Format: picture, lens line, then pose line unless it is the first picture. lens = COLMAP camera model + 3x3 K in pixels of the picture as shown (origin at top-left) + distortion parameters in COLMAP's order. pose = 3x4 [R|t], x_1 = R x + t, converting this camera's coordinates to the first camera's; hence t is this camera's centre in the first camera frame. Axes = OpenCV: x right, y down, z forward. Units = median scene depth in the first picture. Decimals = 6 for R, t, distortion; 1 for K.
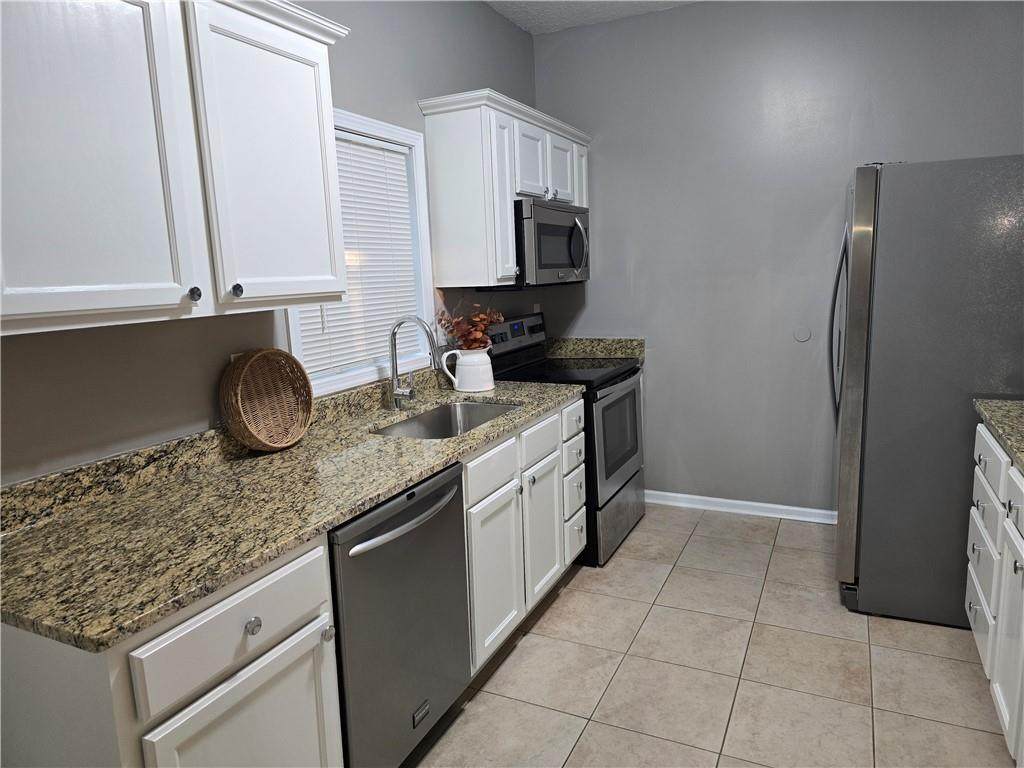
lens RADIAL K [[690.4, 0, 516.7], [0, 690.4, 383.6], [0, 0, 1]] dist [0.074201, -0.066228]
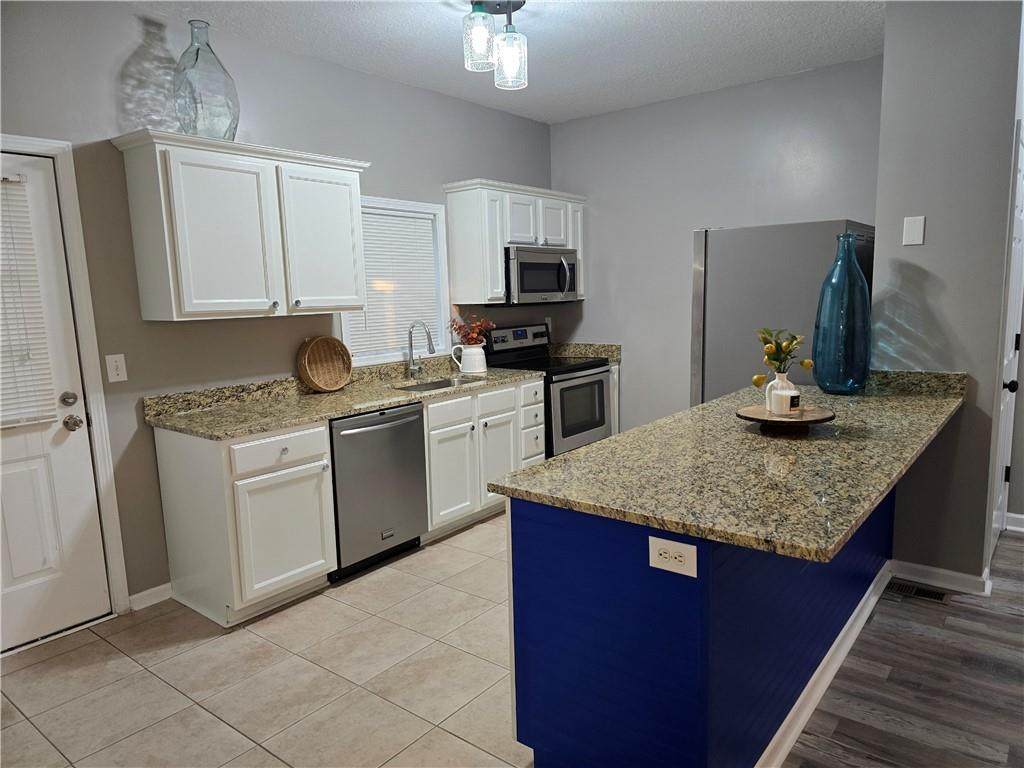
lens RADIAL K [[690.1, 0, 537.3], [0, 690.1, 394.6], [0, 0, 1]] dist [0.074165, -0.067336]
pose [[0.979820, 0.042979, -0.195207, 0.472777], [-0.044637, 0.998995, -0.004104, 0.074618], [0.194834, 0.012734, 0.980754, -0.581624]]
